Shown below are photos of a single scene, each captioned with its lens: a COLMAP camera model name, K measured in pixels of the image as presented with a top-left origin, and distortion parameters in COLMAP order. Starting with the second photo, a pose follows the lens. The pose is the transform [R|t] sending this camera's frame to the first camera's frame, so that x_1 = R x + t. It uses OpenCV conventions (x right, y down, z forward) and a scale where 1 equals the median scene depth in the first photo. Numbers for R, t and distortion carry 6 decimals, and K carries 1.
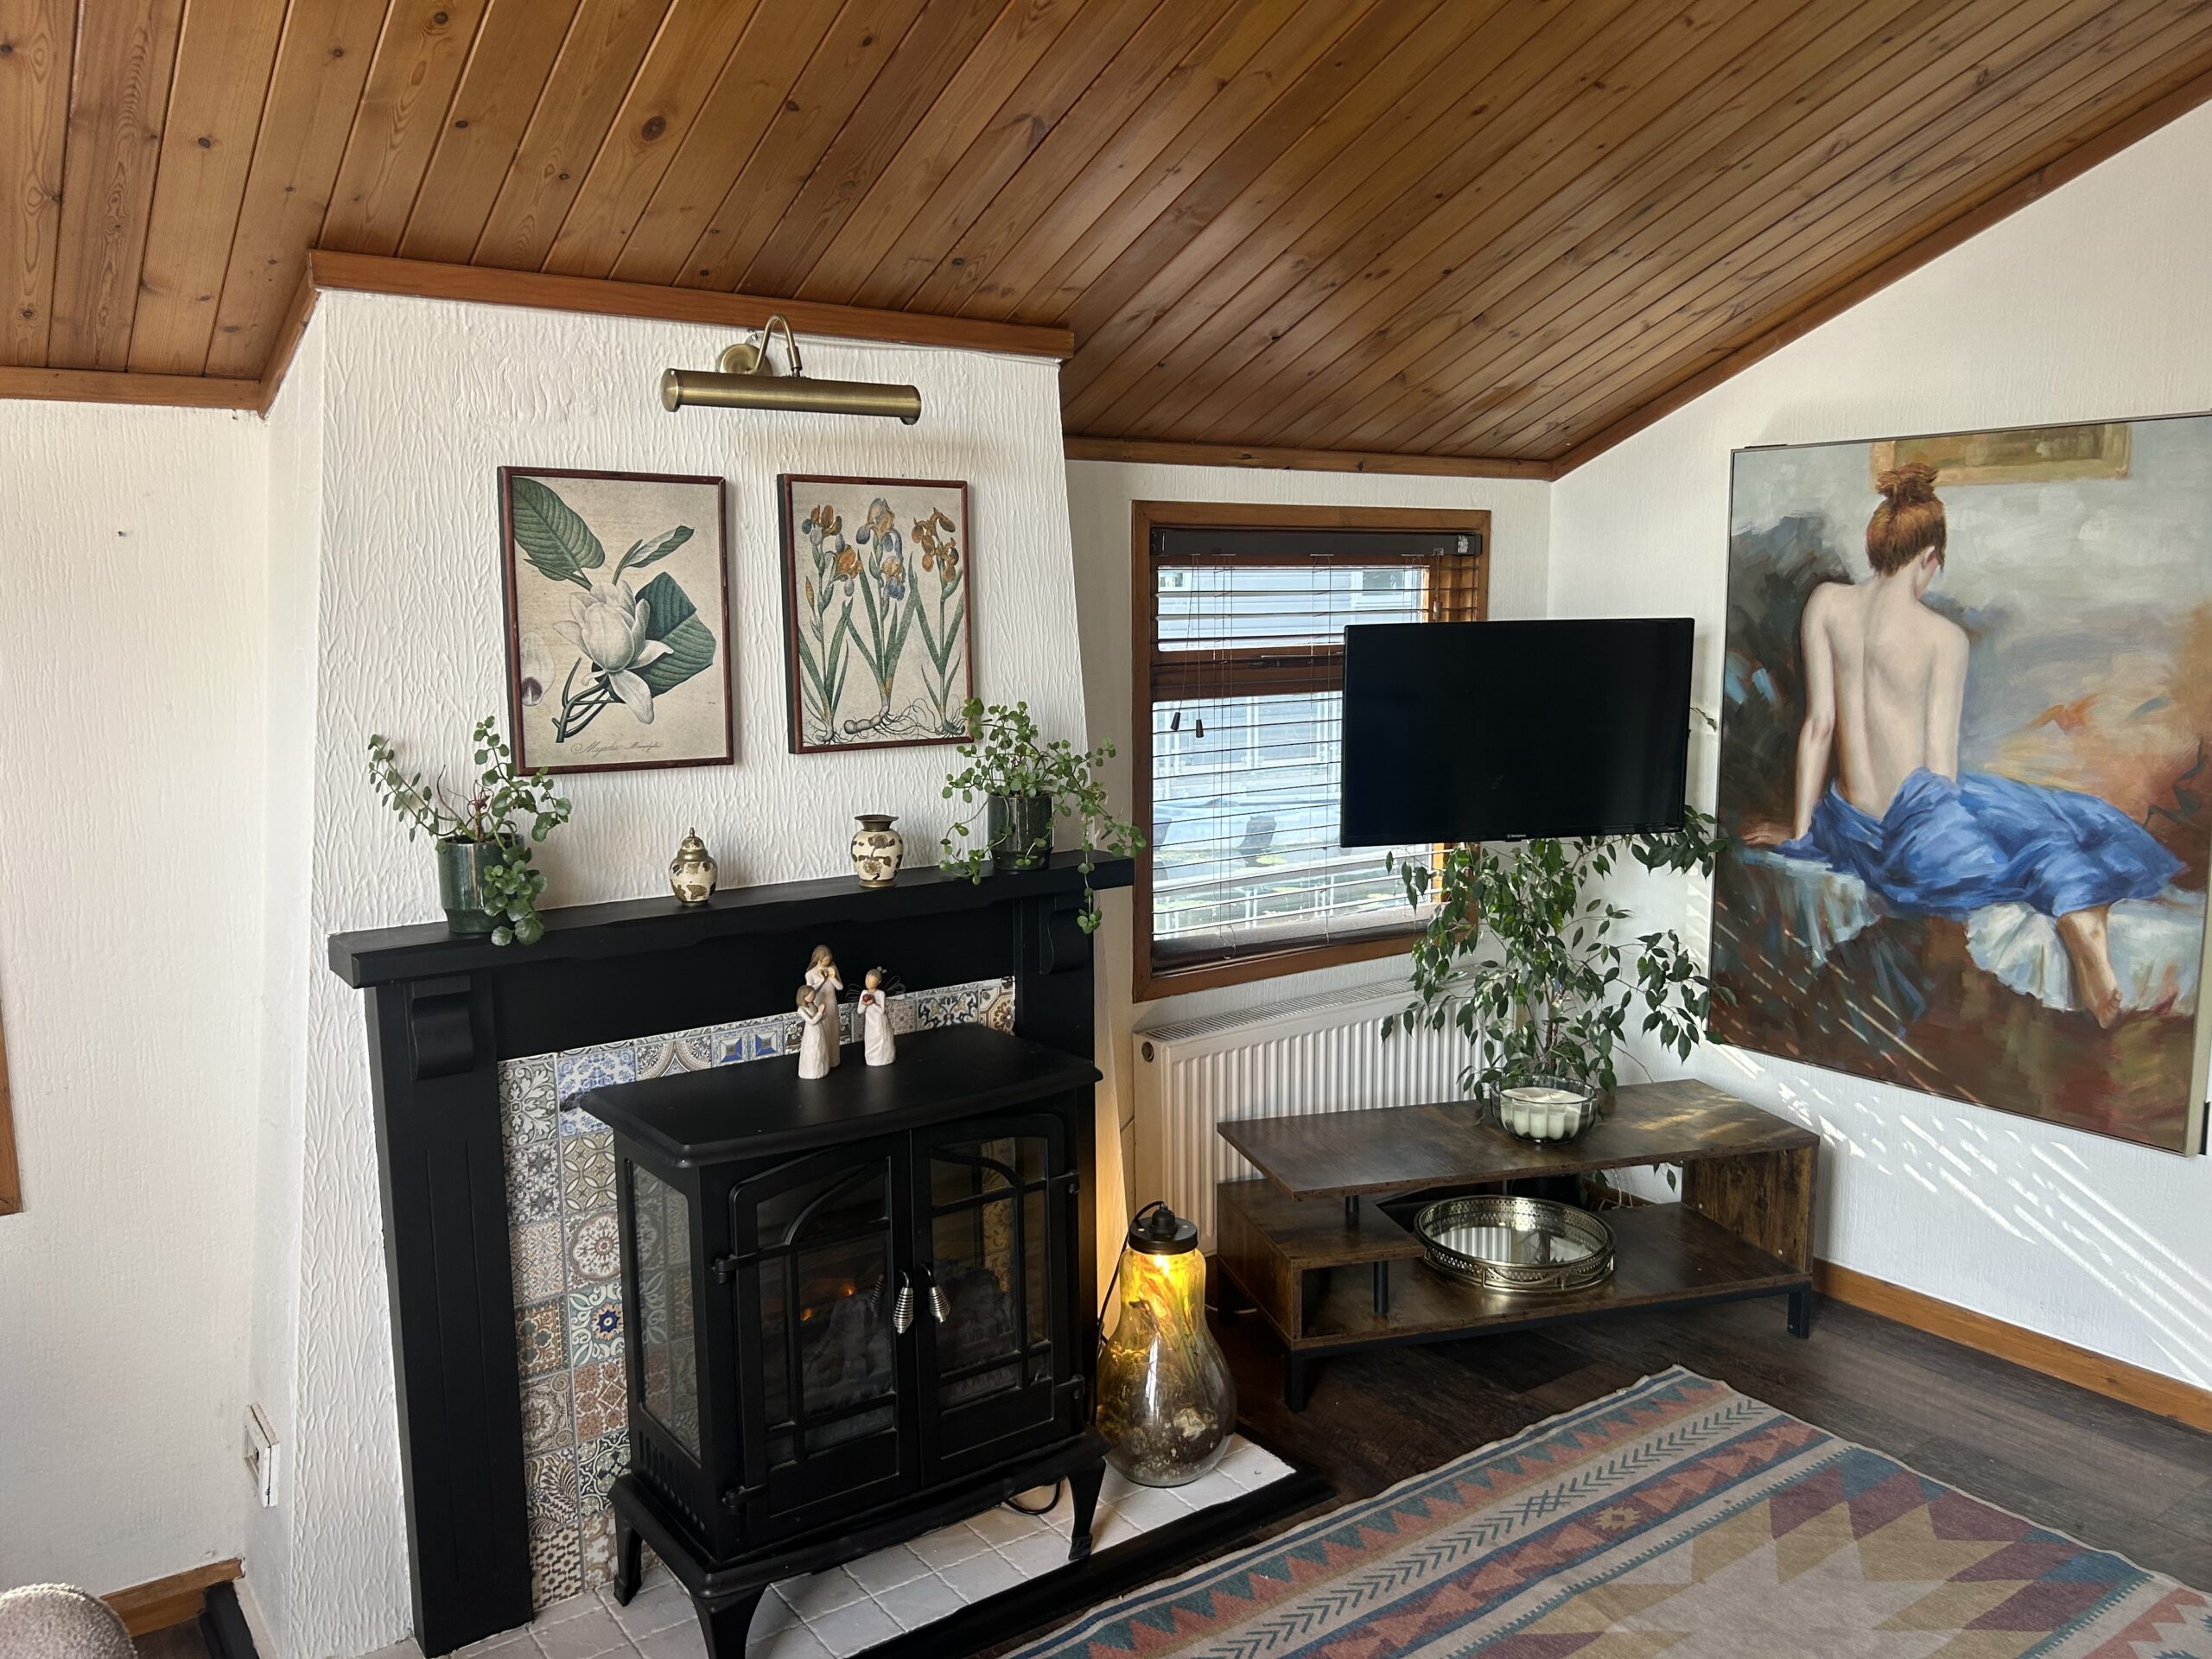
lens RADIAL K [[1689.5, 0, 1106.0], [0, 1689.5, 829.5], [0, 0, 1]] dist [0.002320, 0.000134]
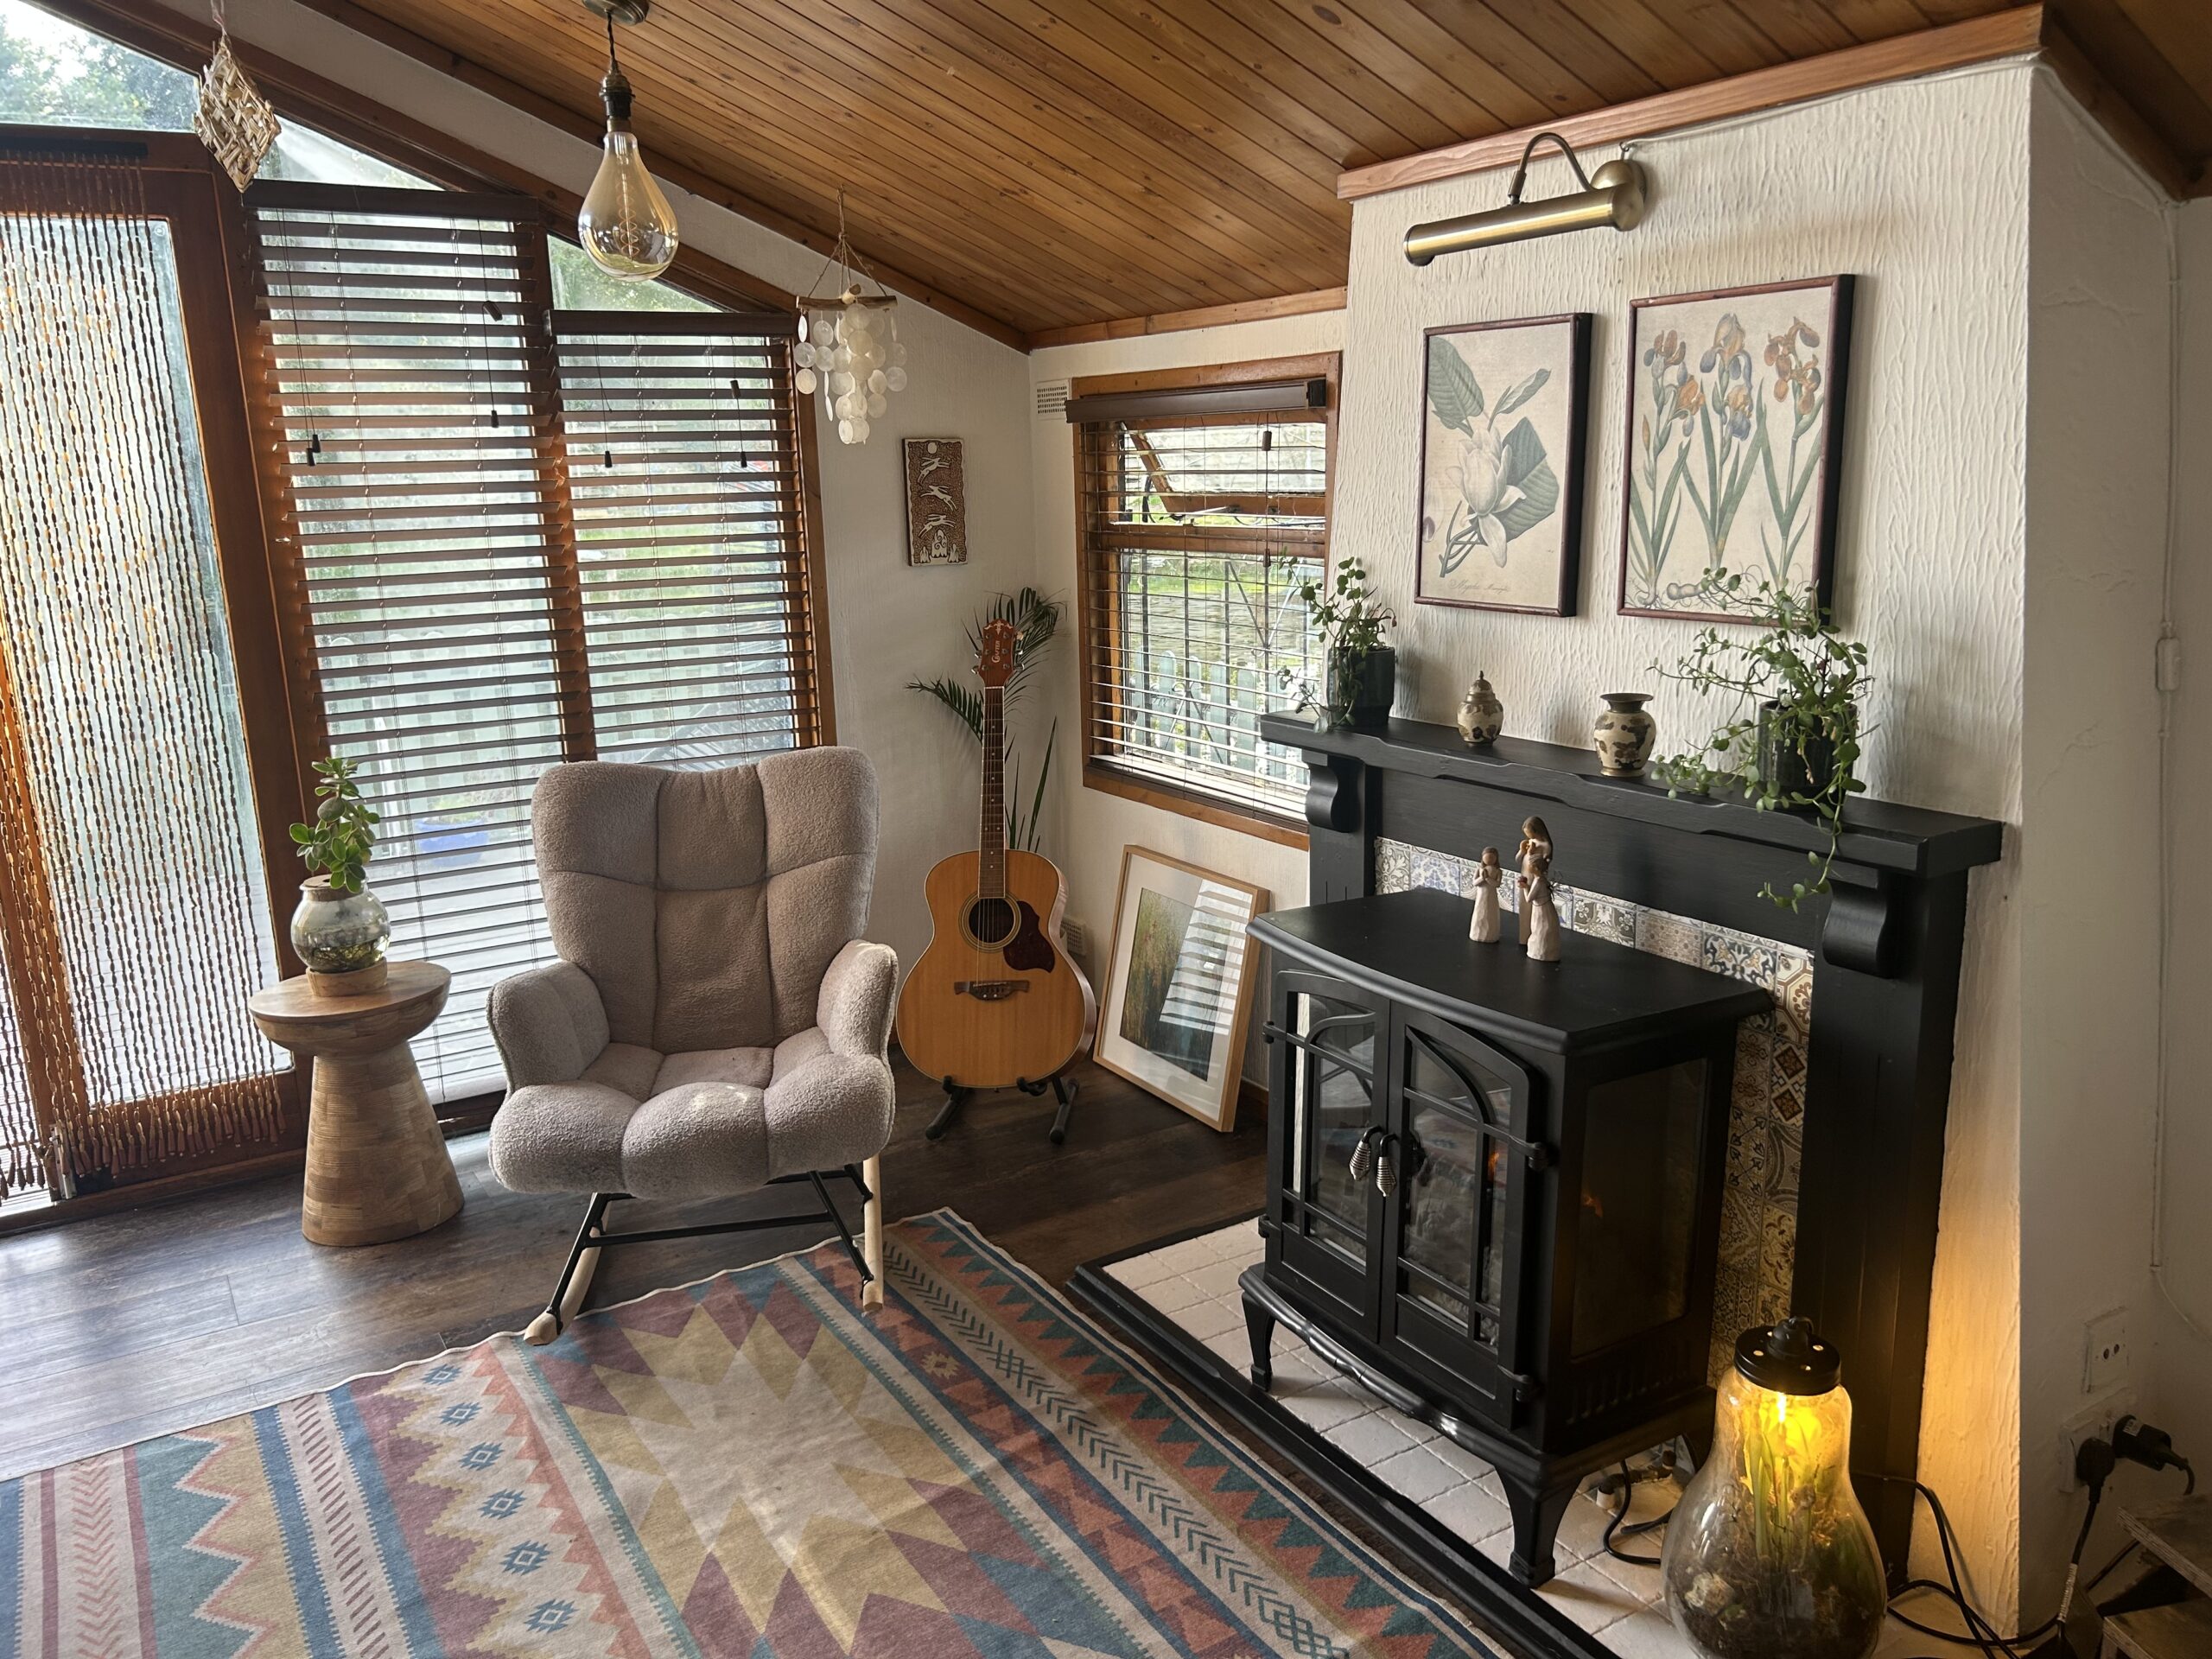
lens RADIAL K [[1663.5, 0, 1106.0], [0, 1663.5, 829.5], [0, 0, 1]] dist [0.000093, -0.000790]
pose [[-0.070030, 0.202648, -0.976744, 0.727074], [-0.137032, 0.967912, 0.210640, -0.082864], [0.988088, 0.148596, -0.040013, 0.773627]]
